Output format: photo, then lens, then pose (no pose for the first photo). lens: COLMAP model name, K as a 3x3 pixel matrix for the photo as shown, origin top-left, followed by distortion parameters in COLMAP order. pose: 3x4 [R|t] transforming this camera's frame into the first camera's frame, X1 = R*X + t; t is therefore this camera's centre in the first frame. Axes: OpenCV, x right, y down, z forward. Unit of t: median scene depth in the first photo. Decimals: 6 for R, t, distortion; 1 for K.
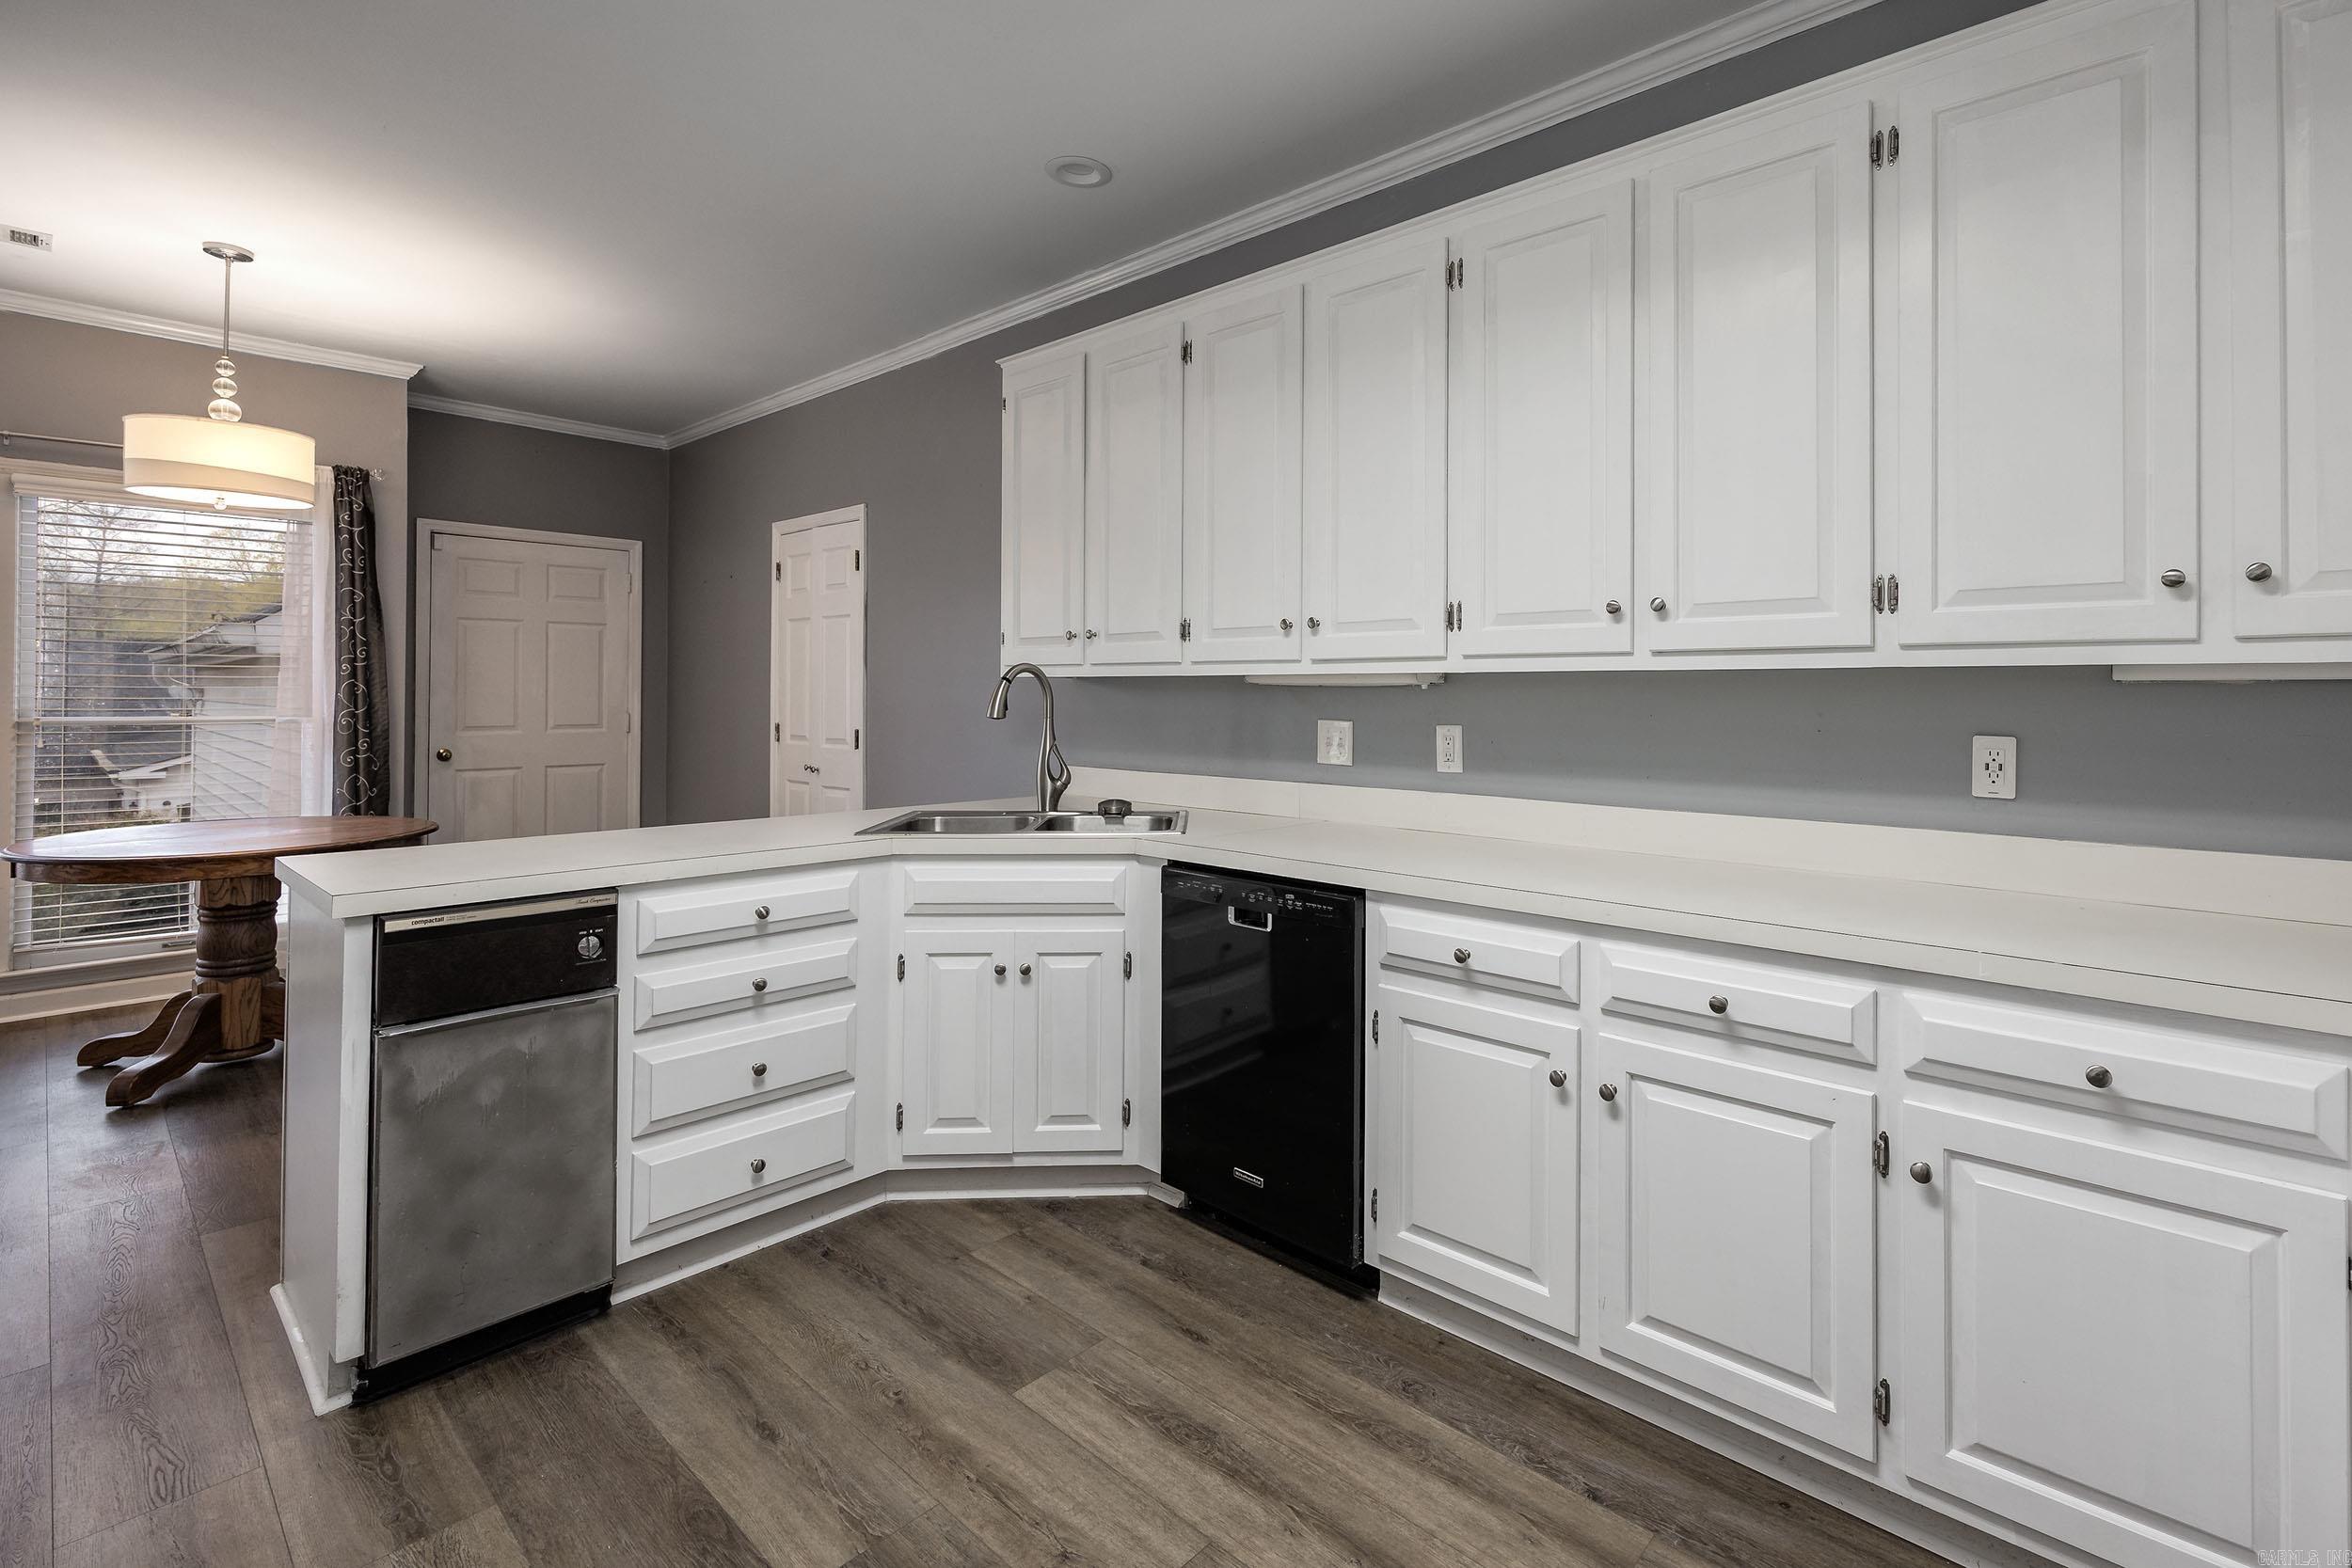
lens RADIAL K [[1056.4, 0, 1298.9], [0, 1056.4, 688.7], [0, 0, 1]] dist [-0.002854, -0.000483]
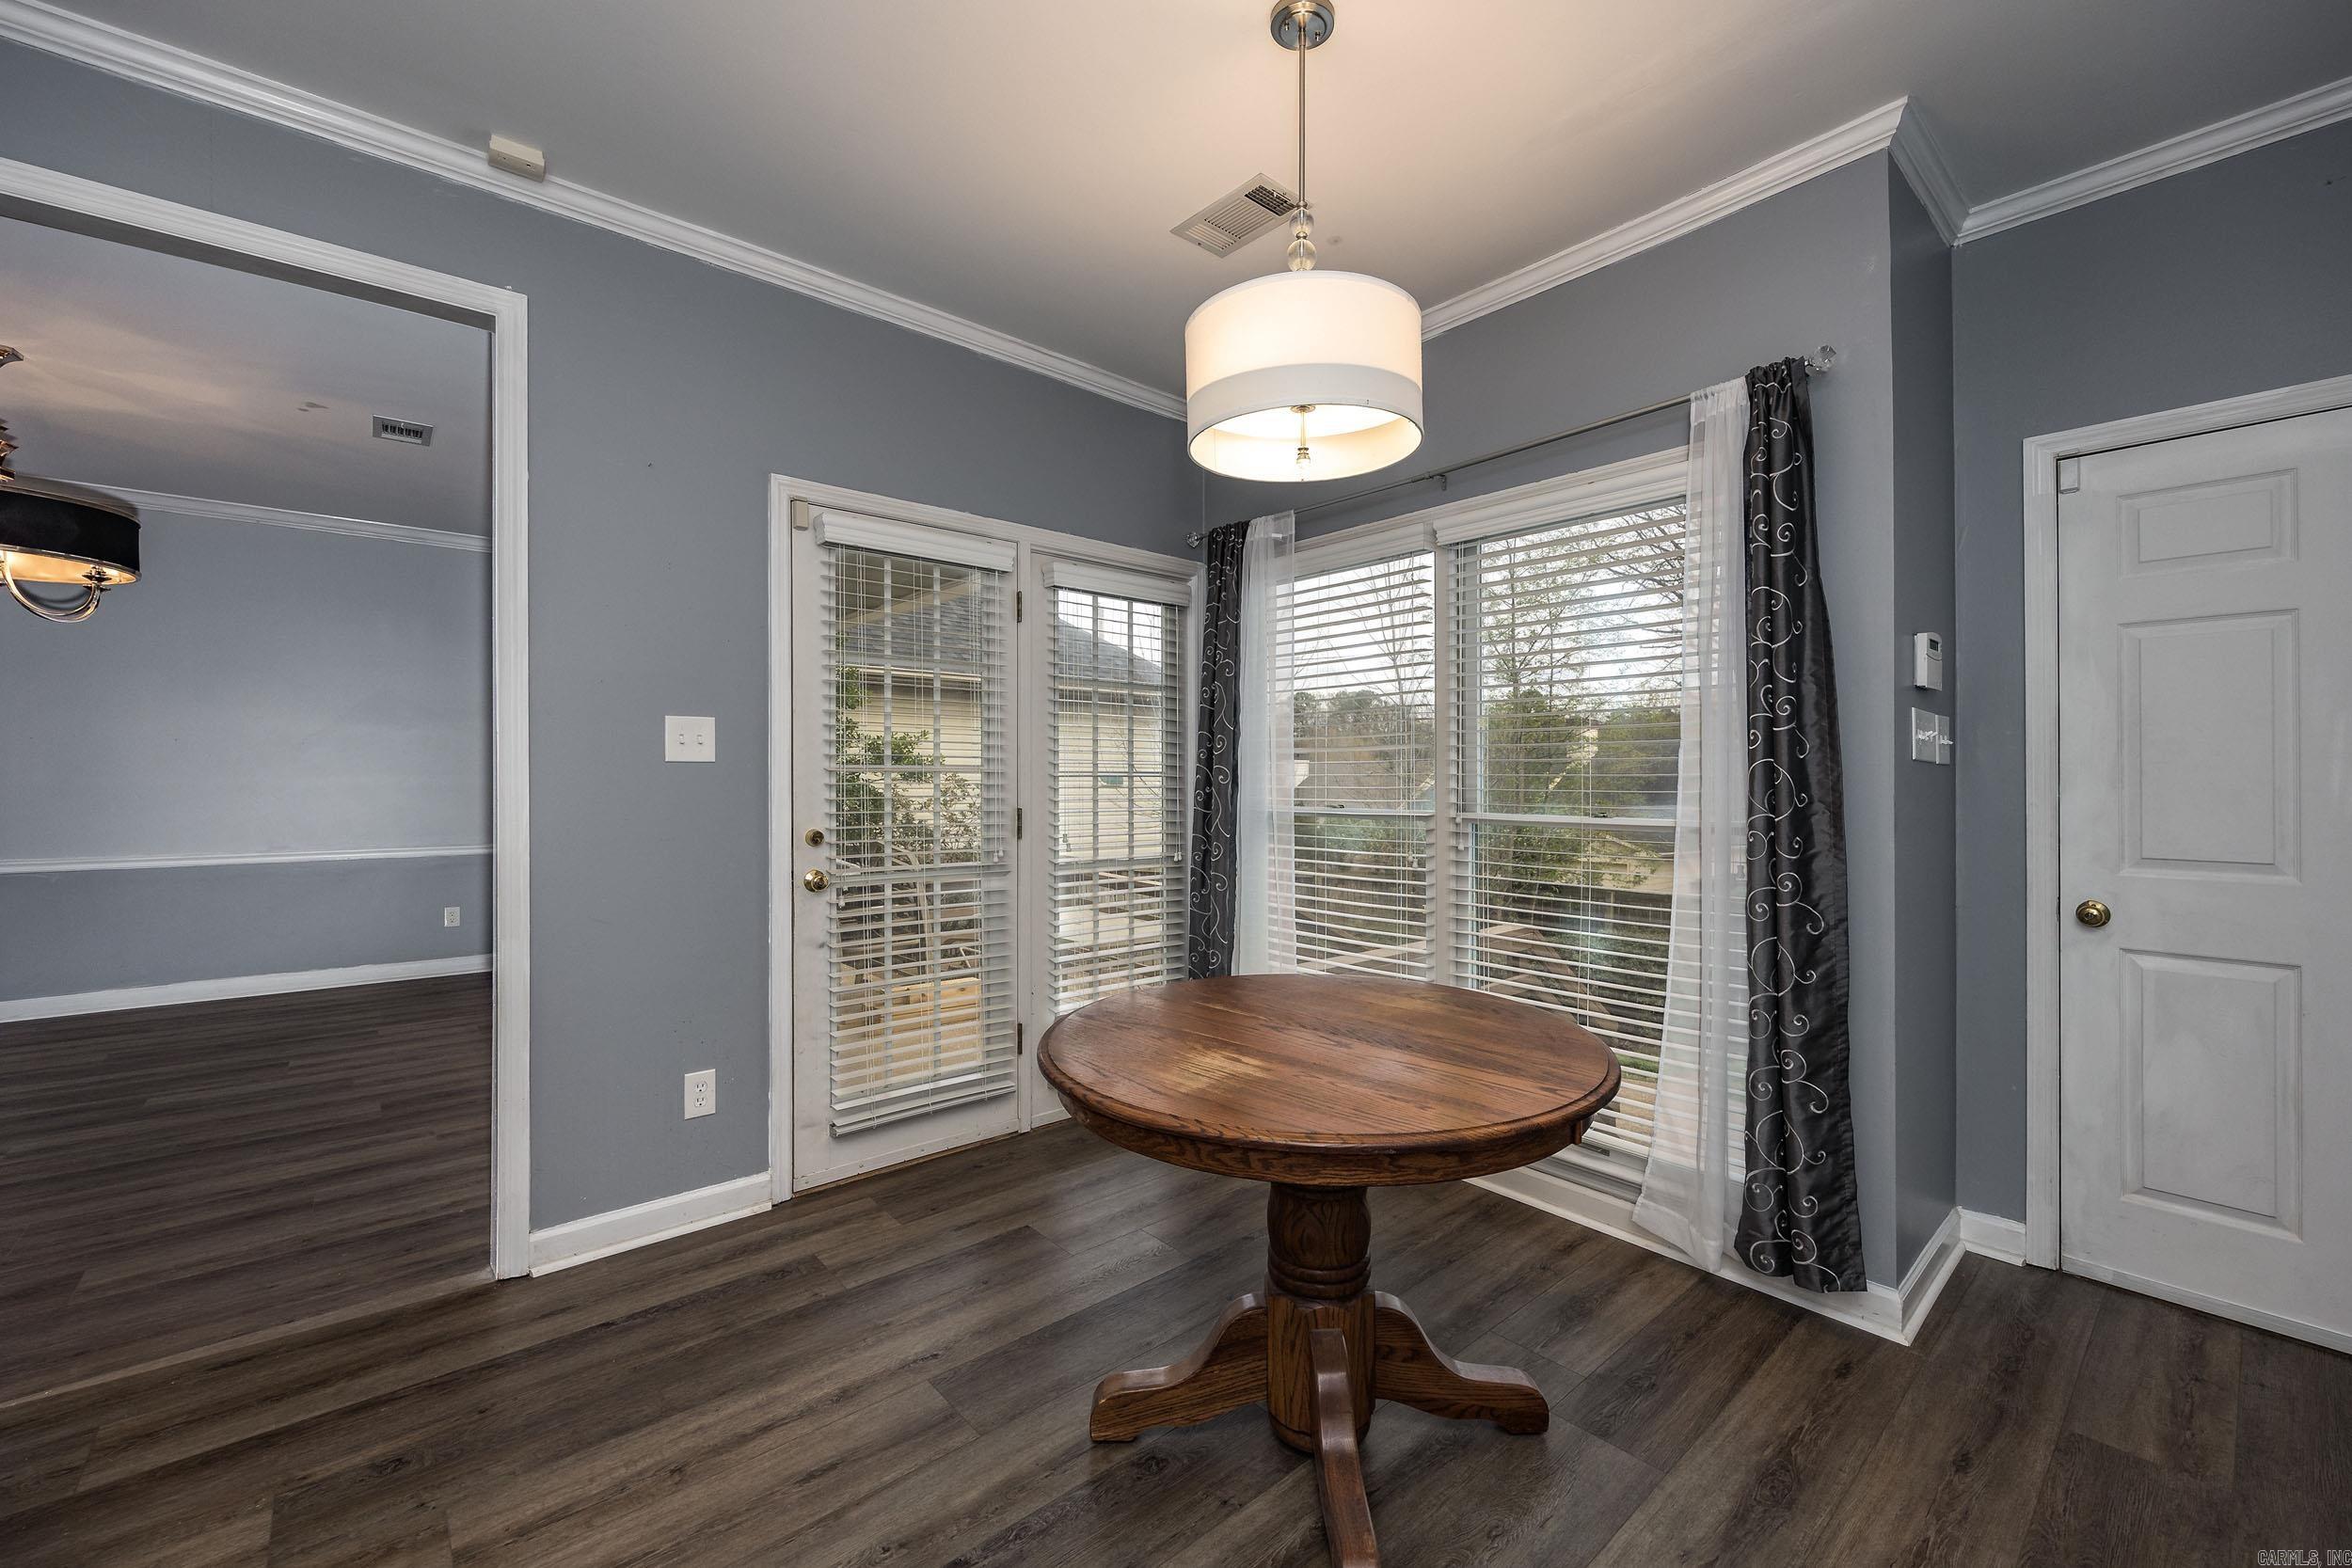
lens RADIAL K [[966.3, 0, 1163.5], [0, 966.3, 761.0], [0, 0, 1]] dist [-0.001762, -0.000747]
pose [[-0.155949, -0.017353, -0.987613, -0.728889], [0.000517, 0.999844, -0.017650, 0.002652], [0.987765, -0.003263, -0.155916, 1.523984]]
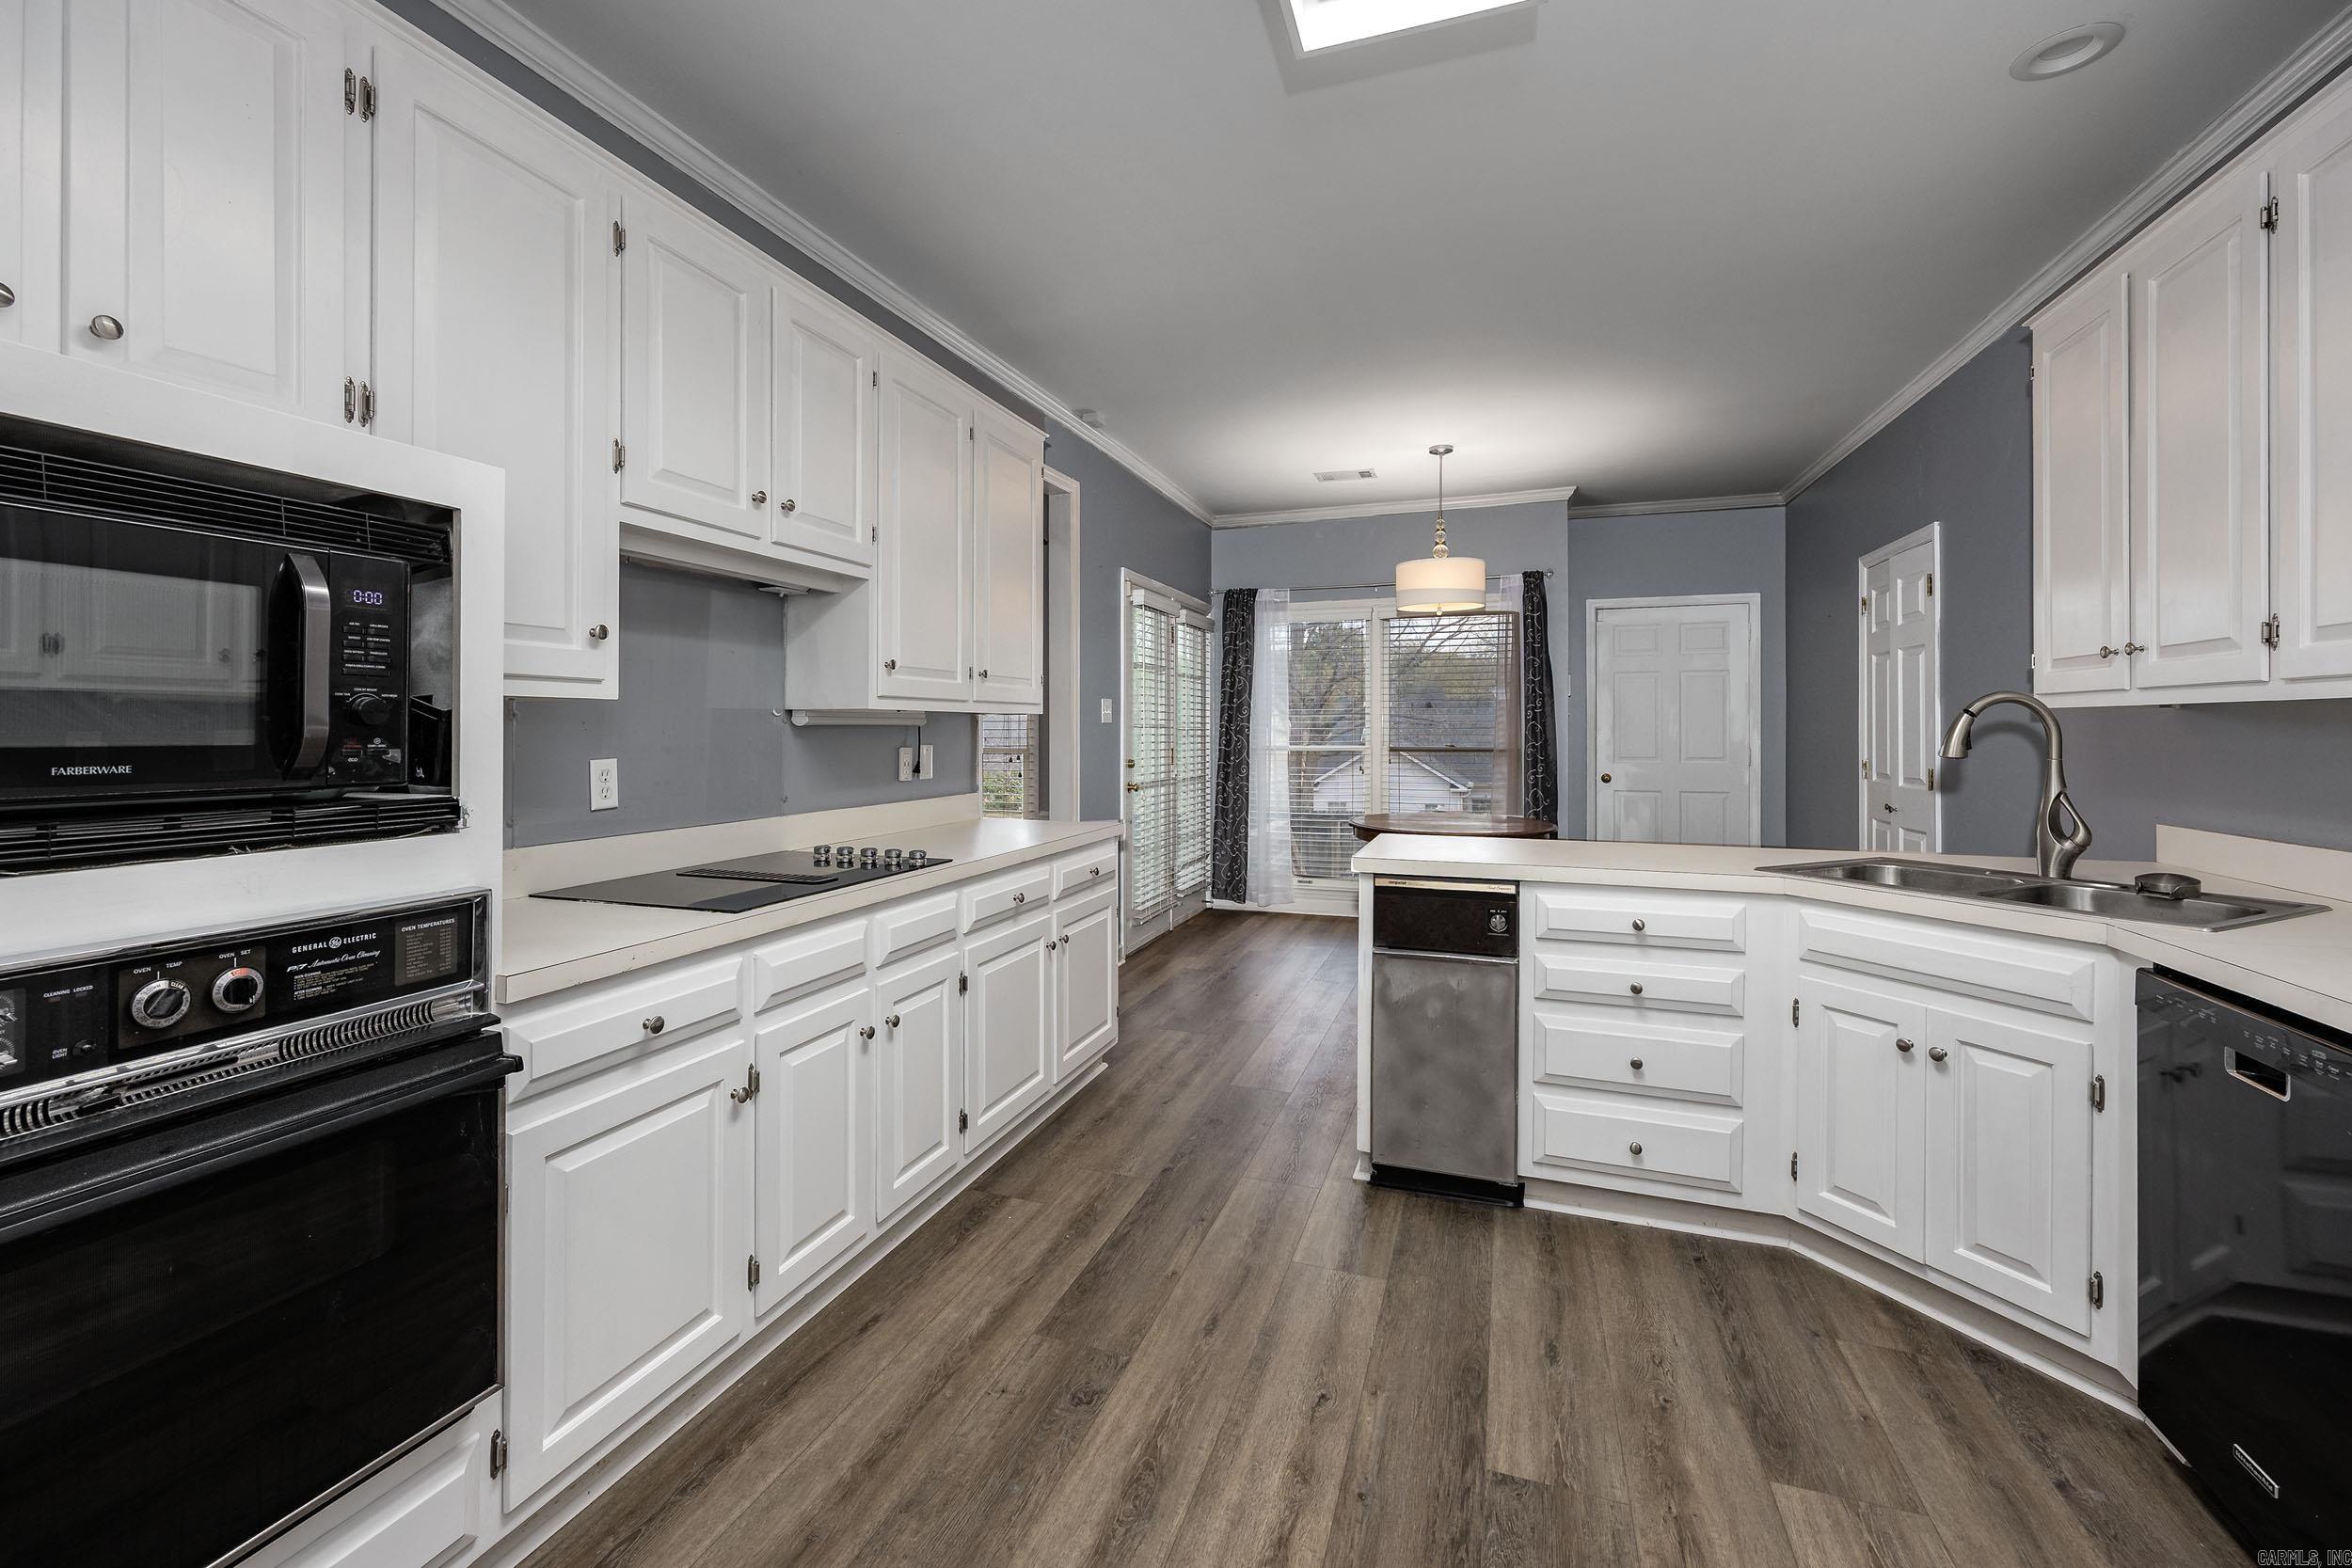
lens RADIAL K [[966.3, 0, 1167.2], [0, 966.3, 729.7], [0, 0, 1]] dist [-0.001762, -0.000747]
pose [[0.347425, -0.004609, -0.937697, 0.286781], [0.008086, 0.999965, -0.001919, 0.002107], [0.937673, -0.006916, 0.347450, 0.174750]]
